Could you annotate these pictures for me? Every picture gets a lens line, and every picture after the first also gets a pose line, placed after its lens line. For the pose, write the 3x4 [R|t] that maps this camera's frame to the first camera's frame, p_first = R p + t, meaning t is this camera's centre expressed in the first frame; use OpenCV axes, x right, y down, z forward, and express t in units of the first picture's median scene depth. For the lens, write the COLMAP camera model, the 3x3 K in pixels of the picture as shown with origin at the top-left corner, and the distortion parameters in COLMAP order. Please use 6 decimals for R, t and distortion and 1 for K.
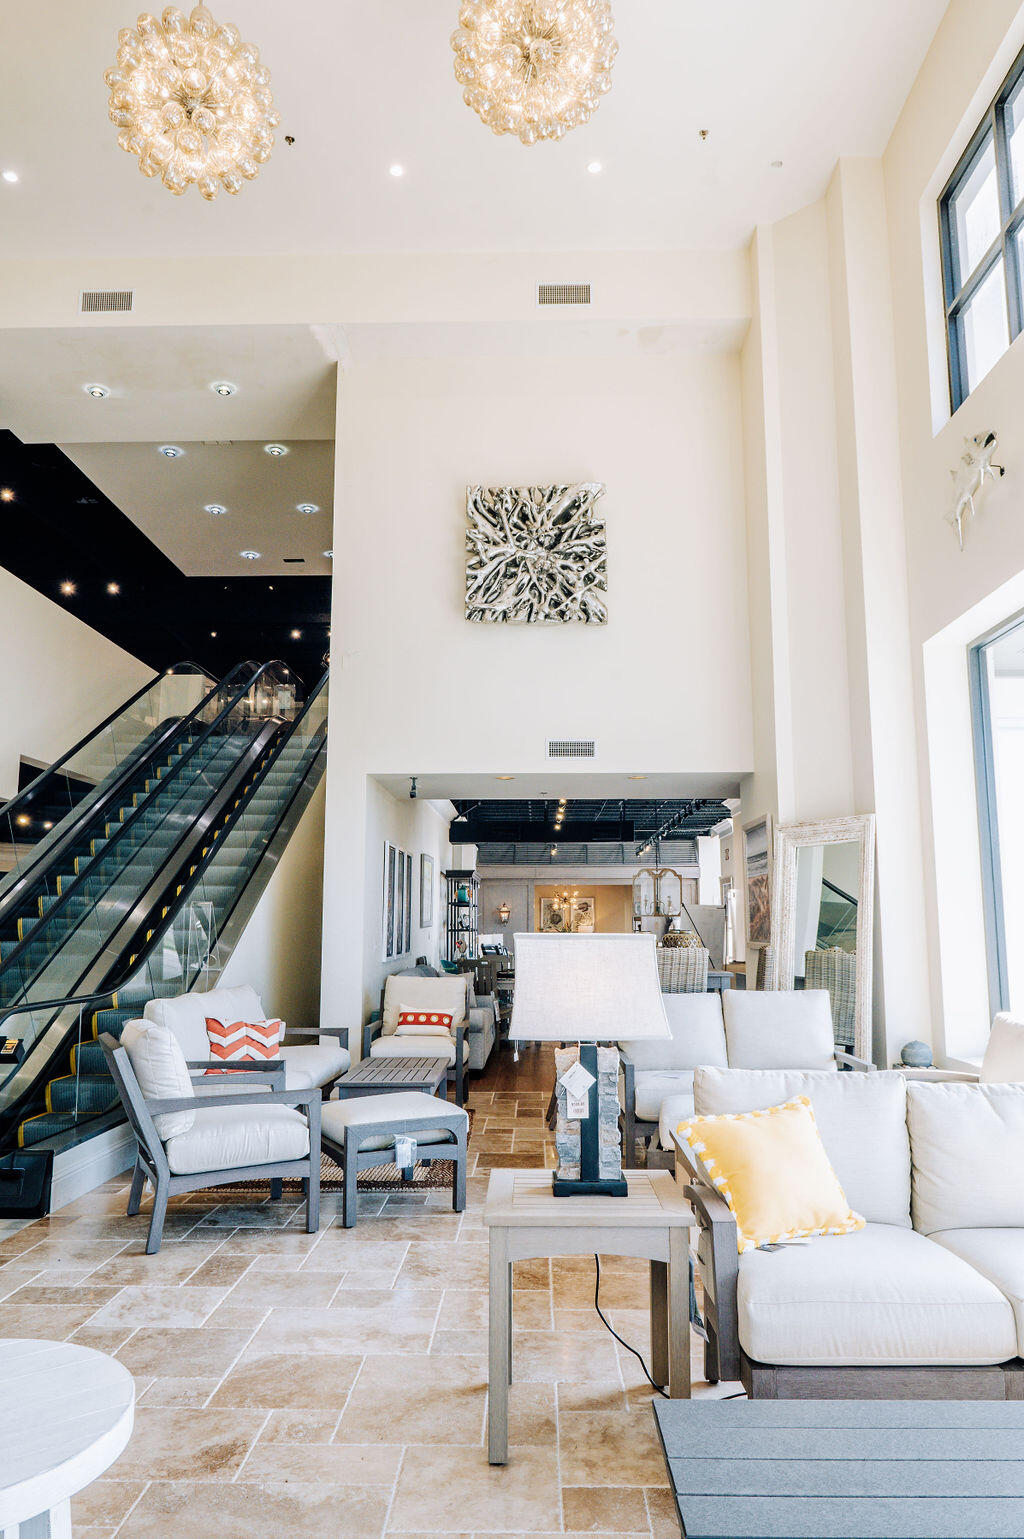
lens RADIAL K [[1060.3, 0, 512.0], [0, 1060.3, 769.5], [0, 0, 1]] dist [-0.007304, 0.003986]
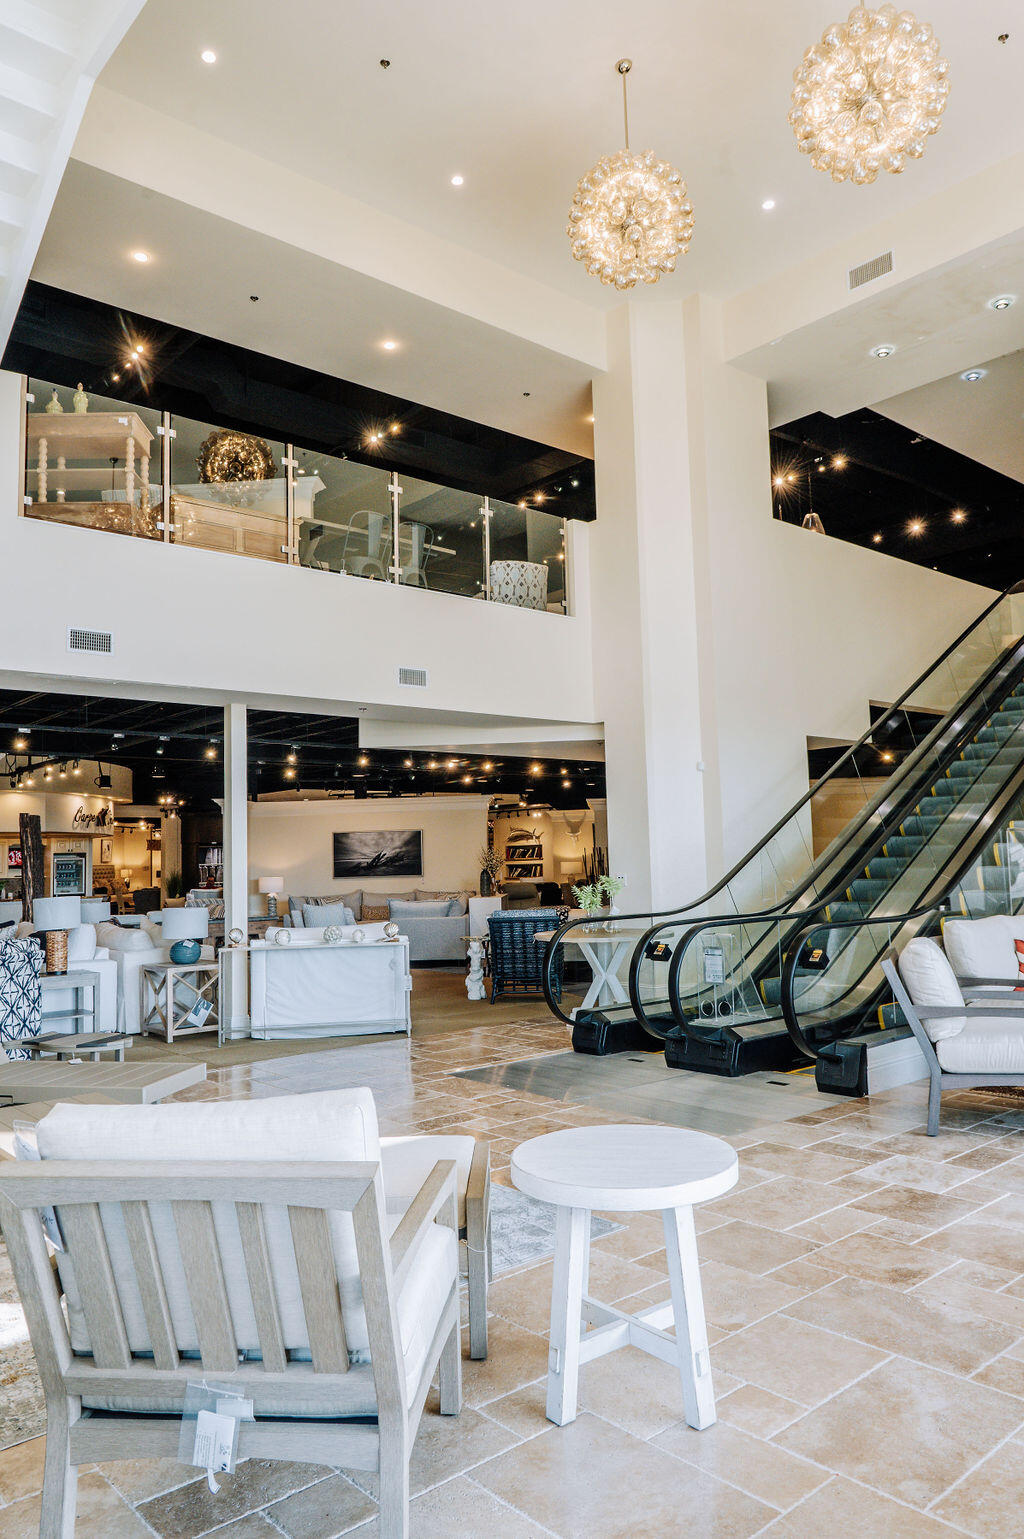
lens RADIAL K [[1050.2, 0, 512.0], [0, 1050.2, 769.5], [0, 0, 1]] dist [0.003959, 0.004093]
pose [[0.681778, -0.083612, -0.726765, 0.240523], [0.135065, 0.990755, 0.012722, -0.020994], [0.718983, -0.106835, 0.686768, -0.091759]]
